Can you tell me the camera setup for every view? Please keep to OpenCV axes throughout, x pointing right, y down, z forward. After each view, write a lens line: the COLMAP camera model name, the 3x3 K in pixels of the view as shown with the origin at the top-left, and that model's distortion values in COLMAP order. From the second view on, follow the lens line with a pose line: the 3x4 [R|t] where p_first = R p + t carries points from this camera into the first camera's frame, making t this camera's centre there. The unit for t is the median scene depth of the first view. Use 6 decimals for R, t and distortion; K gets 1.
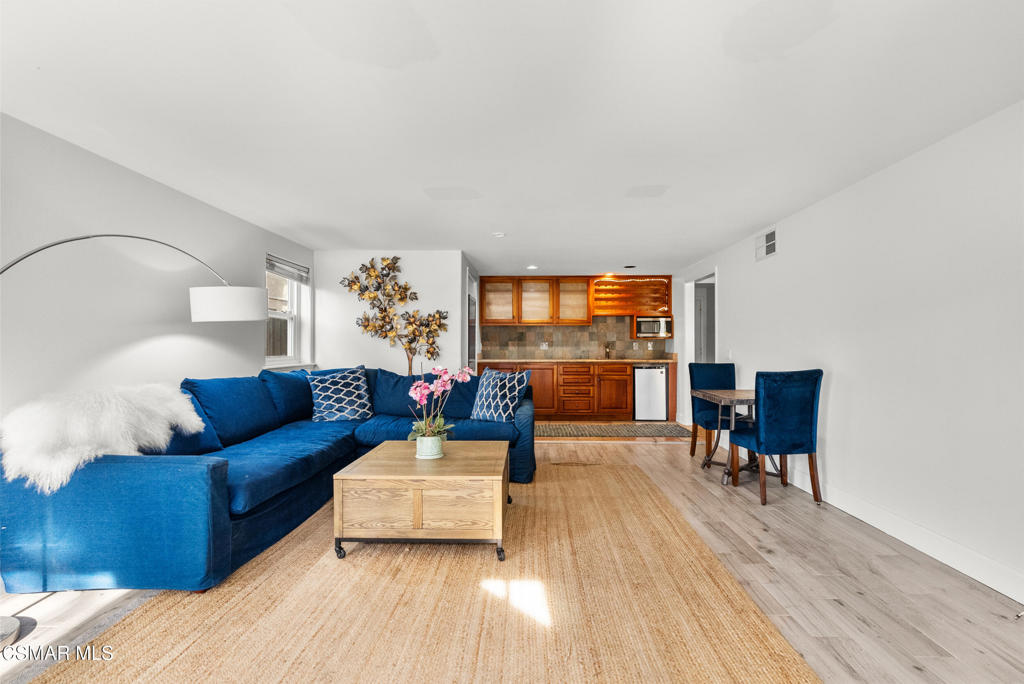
lens RADIAL K [[467.7, 0, 512.0], [0, 467.7, 342.0], [0, 0, 1]] dist [-0.003099, 0.004890]
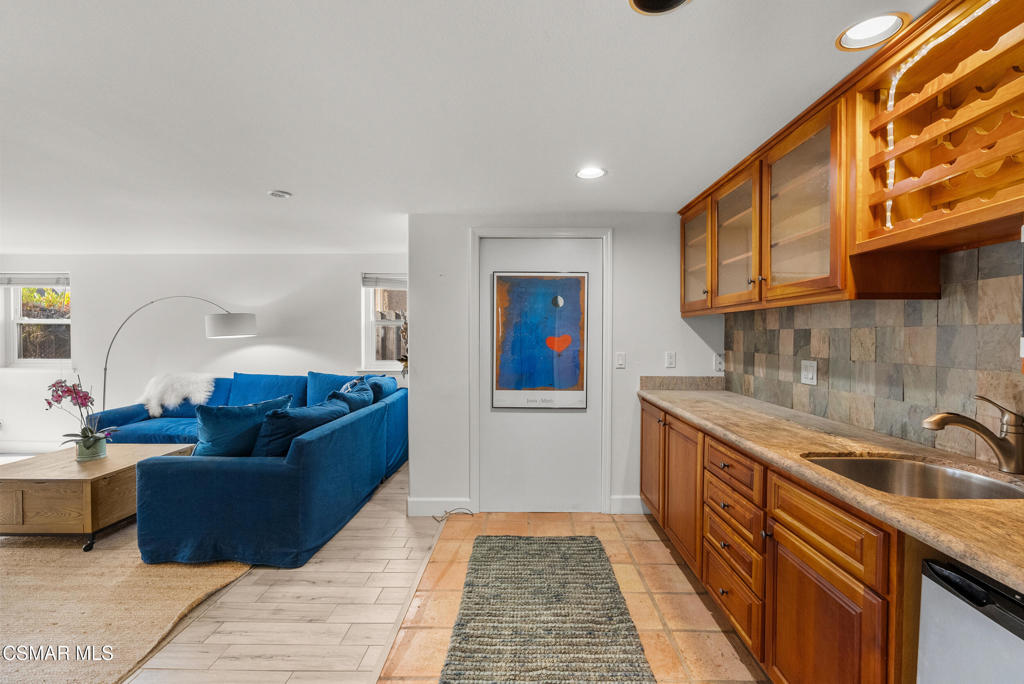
lens RADIAL K [[467.7, 0, 512.0], [0, 467.7, 342.0], [0, 0, 1]] dist [-0.003099, 0.004890]
pose [[-0.007408, 0.013922, -0.999876, 0.400172], [0.027479, 0.999528, 0.013714, -0.022612], [0.999595, -0.027374, -0.007787, 0.830289]]
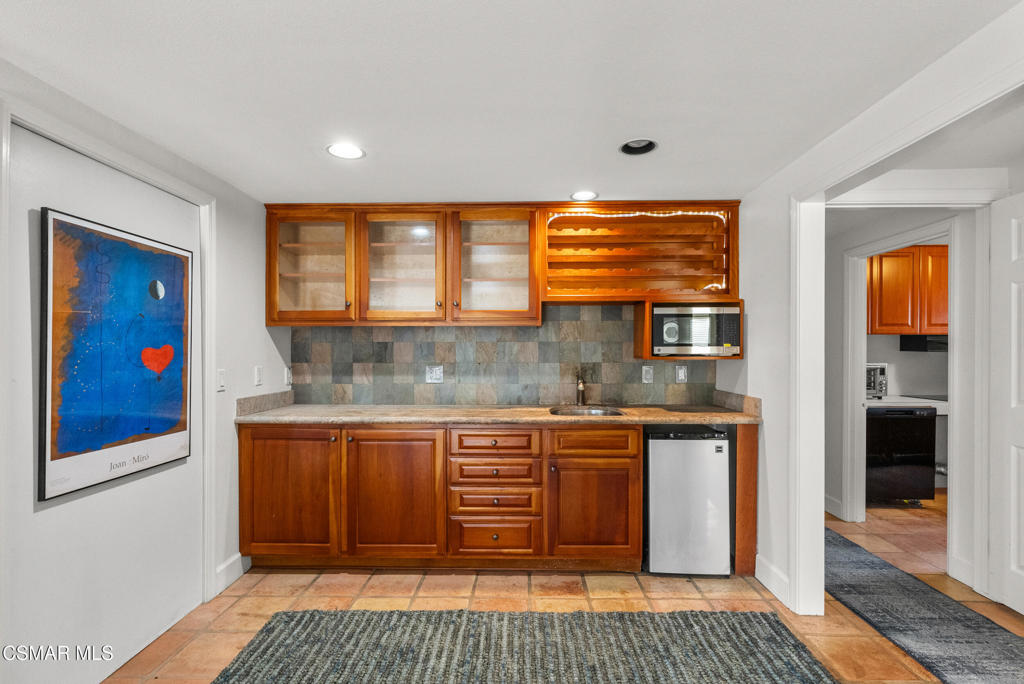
lens RADIAL K [[484.4, 0, 510.8], [0, 484.4, 351.7], [0, 0, 1]] dist [-0.001810, -0.000230]
pose [[0.999955, -0.004200, 0.008548, 0.139339], [0.003945, 0.999551, 0.029689, -0.025773], [-0.008669, -0.029654, 0.999523, 0.574769]]
